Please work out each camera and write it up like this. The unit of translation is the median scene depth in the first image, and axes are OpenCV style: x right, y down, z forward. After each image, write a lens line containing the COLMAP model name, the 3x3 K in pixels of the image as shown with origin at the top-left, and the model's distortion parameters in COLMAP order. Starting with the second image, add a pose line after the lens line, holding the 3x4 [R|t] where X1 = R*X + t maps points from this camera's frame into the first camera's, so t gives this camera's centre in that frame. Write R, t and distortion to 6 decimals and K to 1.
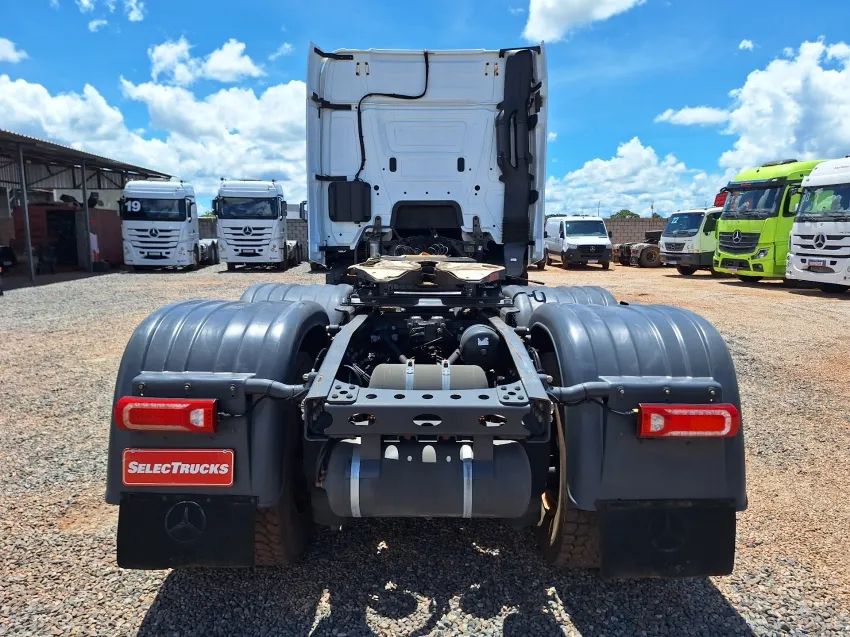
lens RADIAL K [[544.3, 0, 441.1], [0, 544.3, 333.6], [0, 0, 1]] dist [0.036553, -0.003027]
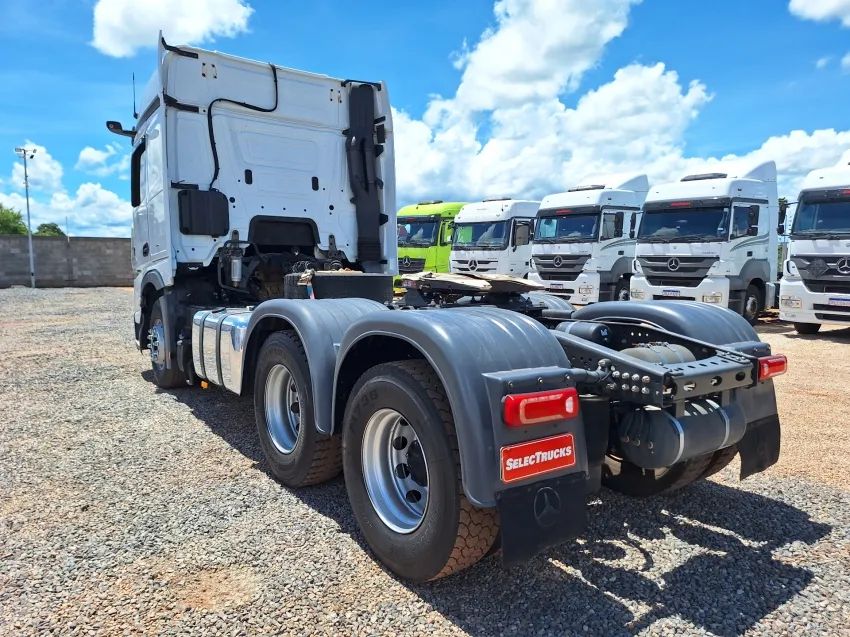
lens RADIAL K [[542.8, 0, 408.4], [0, 542.8, 338.1], [0, 0, 1]] dist [0.032241, -0.002267]
pose [[0.834004, -0.067369, 0.547630, -0.395043], [0.085761, 0.996283, -0.008046, -0.000306], [-0.545053, 0.053675, 0.836682, 0.074464]]
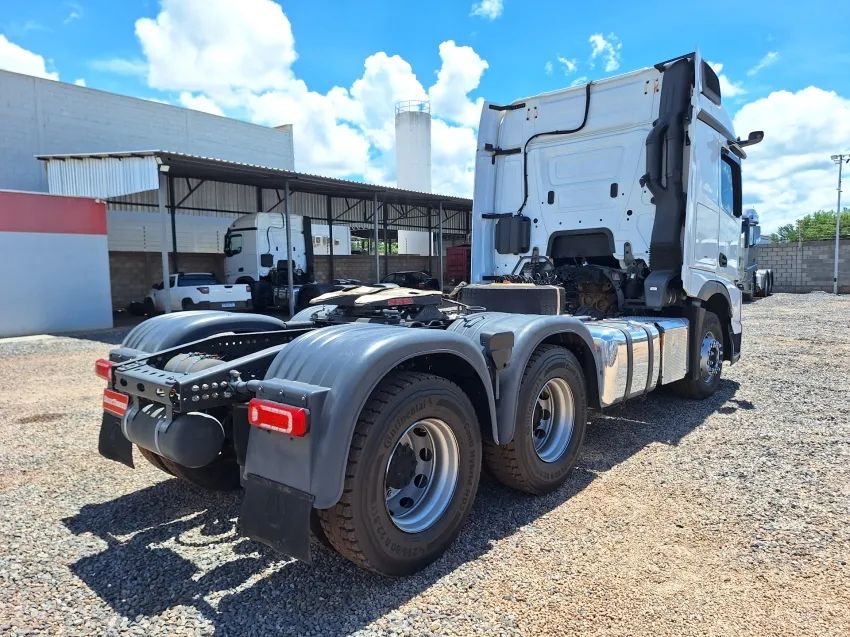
lens RADIAL K [[558.0, 0, 457.4], [0, 558.0, 329.8], [0, 0, 1]] dist [0.048764, -0.002021]
pose [[0.766977, 0.053891, -0.639407, 0.474014], [-0.093529, 0.995214, -0.028310, -0.011351], [0.634821, 0.081516, 0.768347, 0.086453]]
